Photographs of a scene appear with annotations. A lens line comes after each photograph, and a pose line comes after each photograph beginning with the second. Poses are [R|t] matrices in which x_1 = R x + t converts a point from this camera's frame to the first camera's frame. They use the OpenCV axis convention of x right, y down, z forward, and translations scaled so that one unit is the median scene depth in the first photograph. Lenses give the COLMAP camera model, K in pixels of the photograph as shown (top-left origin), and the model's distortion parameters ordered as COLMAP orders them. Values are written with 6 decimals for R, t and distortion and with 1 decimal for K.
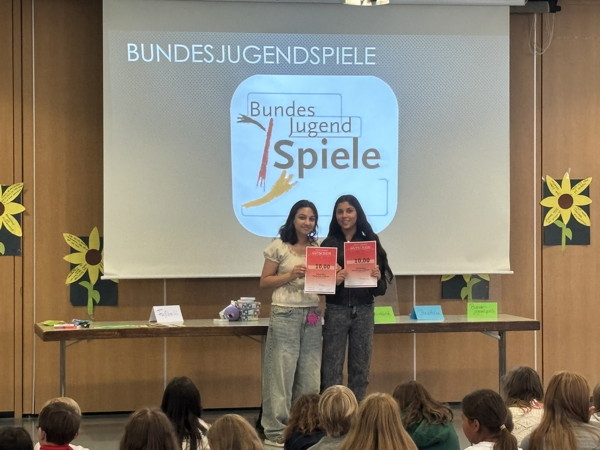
lens RADIAL K [[1827.1, 0, 300.9], [0, 1827.1, 209.8], [0, 0, 1]] dist [0.293646, -0.654570]
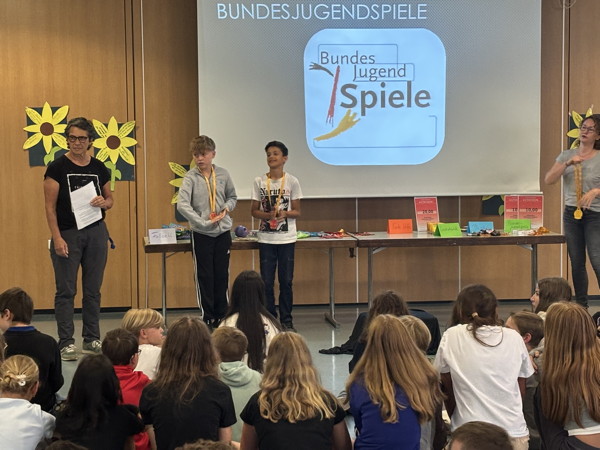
lens RADIAL K [[1352.3, 0, 300.0], [0, 1352.3, 225.0], [0, 0, 1]] dist [0.257497, -0.957973]
pose [[0.997184, 0.000289, -0.074991, 0.025221], [0.004963, 0.997546, 0.069837, -0.008139], [0.074827, -0.070013, 0.994736, 0.106898]]
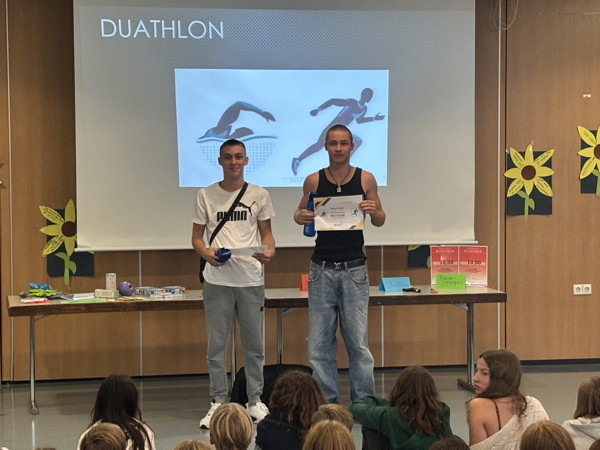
lens RADIAL K [[1468.3, 0, 300.0], [0, 1468.3, 225.0], [0, 0, 1]] dist [0.268128, -0.998340]
pose [[0.999986, -0.001897, -0.004939, 0.020212], [0.002105, 0.999102, 0.042326, -0.011257], [0.004854, -0.042336, 0.999092, 0.174560]]
